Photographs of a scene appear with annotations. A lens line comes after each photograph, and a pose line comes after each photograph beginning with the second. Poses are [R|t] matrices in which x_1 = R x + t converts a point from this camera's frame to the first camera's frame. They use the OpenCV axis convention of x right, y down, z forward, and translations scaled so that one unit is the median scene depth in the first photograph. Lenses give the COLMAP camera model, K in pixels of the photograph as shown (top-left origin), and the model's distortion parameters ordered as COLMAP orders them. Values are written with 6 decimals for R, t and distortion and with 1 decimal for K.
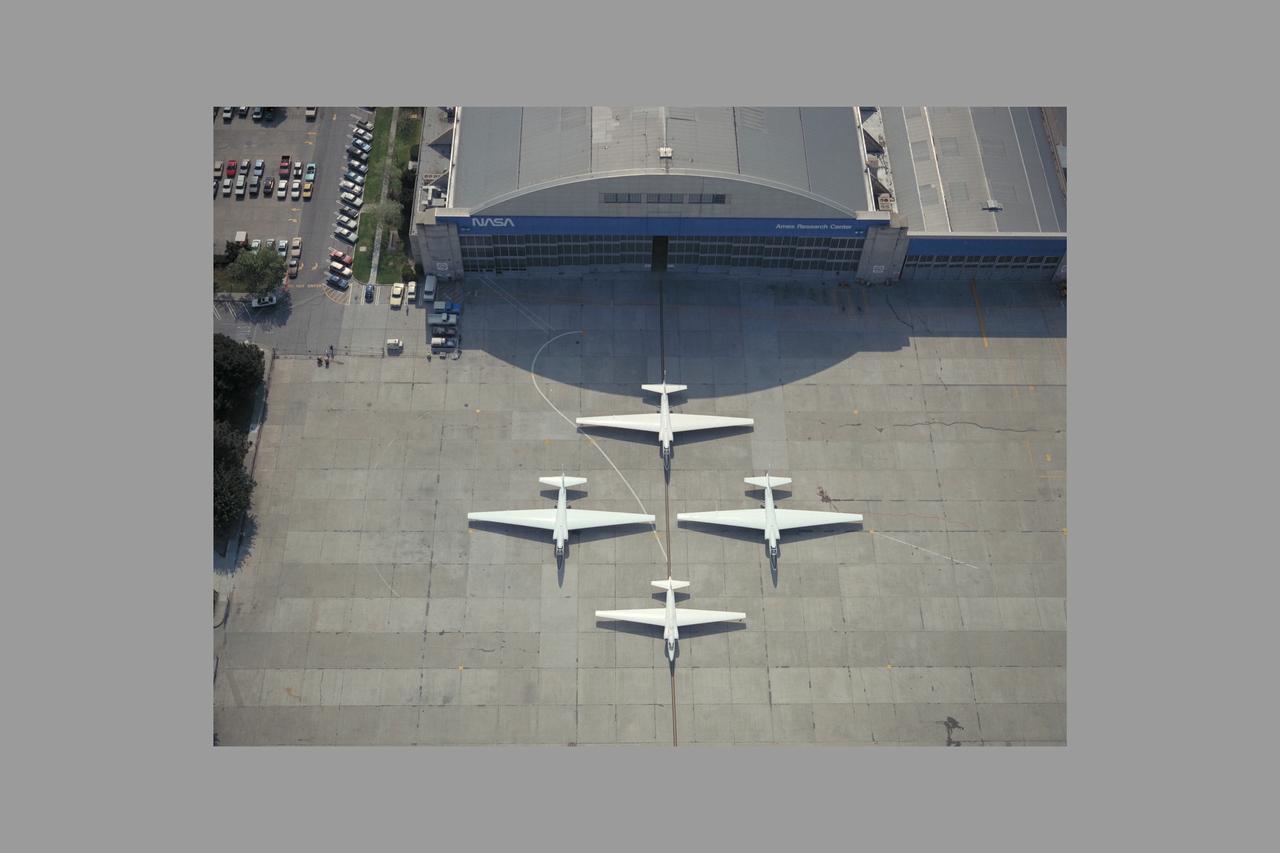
lens RADIAL K [[1268.5, 0, 655.3], [0, 1268.5, 404.3], [0, 0, 1]] dist [-0.002966, -0.001975]
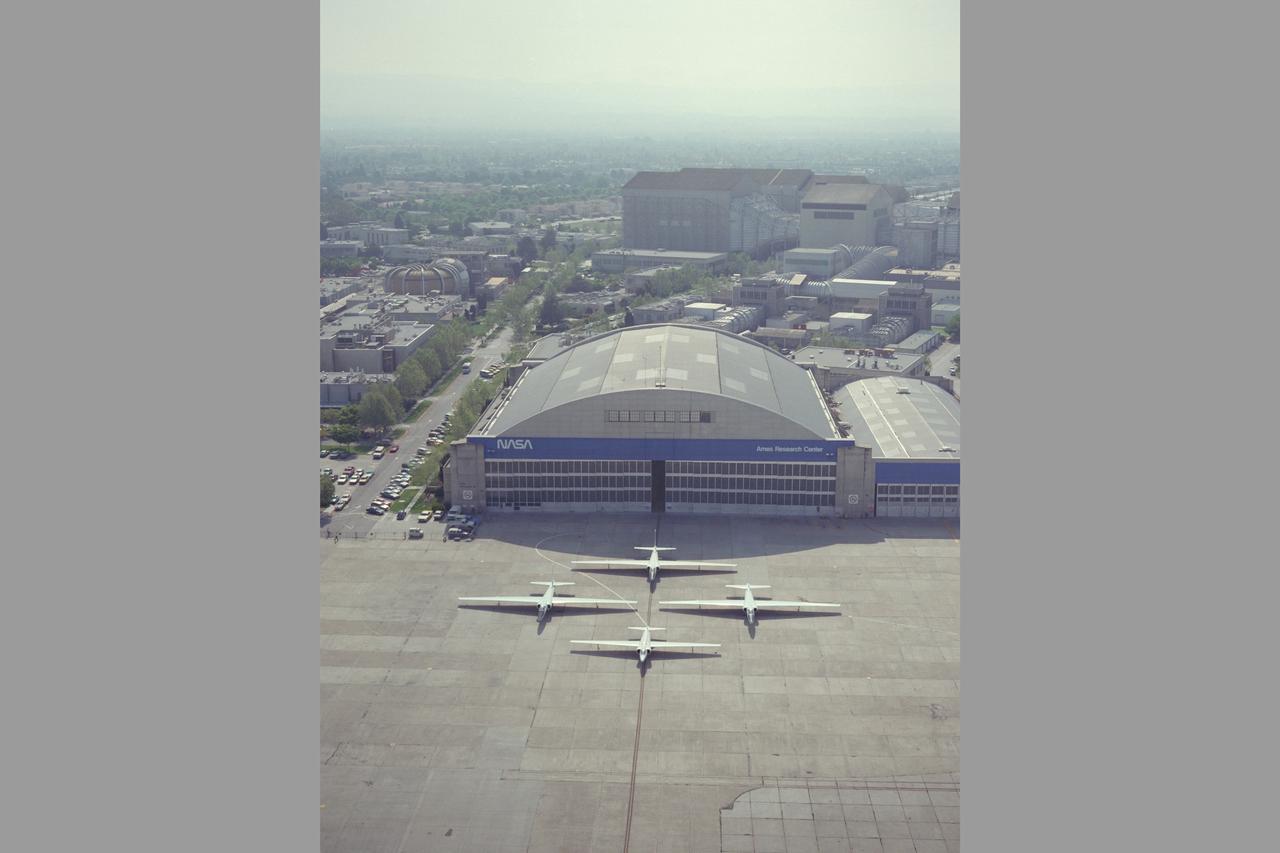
lens RADIAL K [[1228.4, 0, 644.3], [0, 1228.4, 372.2], [0, 0, 1]] dist [-0.002861, -0.001209]
pose [[0.997561, -0.019446, -0.067036, 0.071954], [-0.031831, 0.727987, -0.684851, 0.601886], [0.062119, 0.685315, 0.725593, 0.136346]]
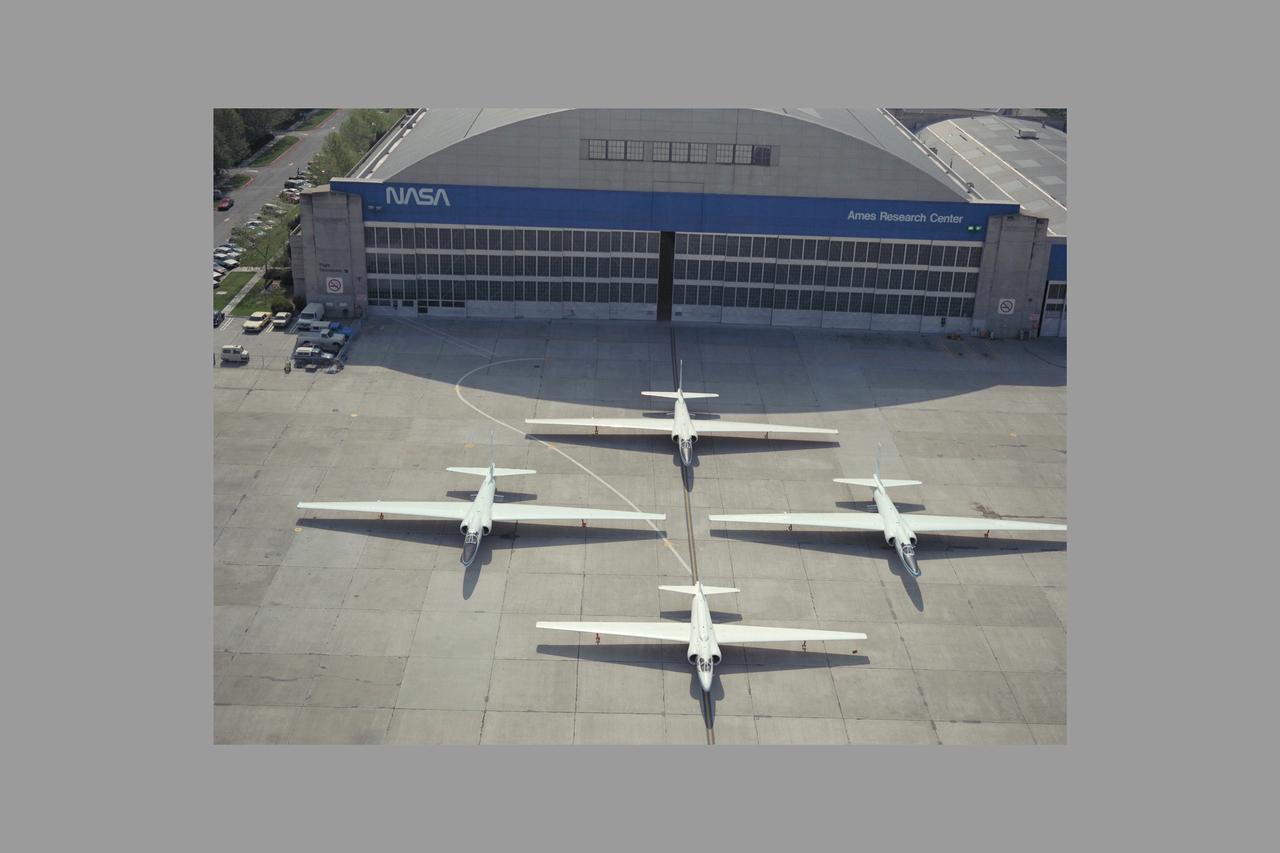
lens RADIAL K [[1268.5, 0, 655.3], [0, 1268.5, 404.3], [0, 0, 1]] dist [-0.002966, -0.001975]
pose [[0.999964, 0.008332, 0.001757, -0.005289], [-0.006158, 0.850065, -0.526642, 0.301139], [-0.005882, 0.526612, 0.850085, 0.510994]]
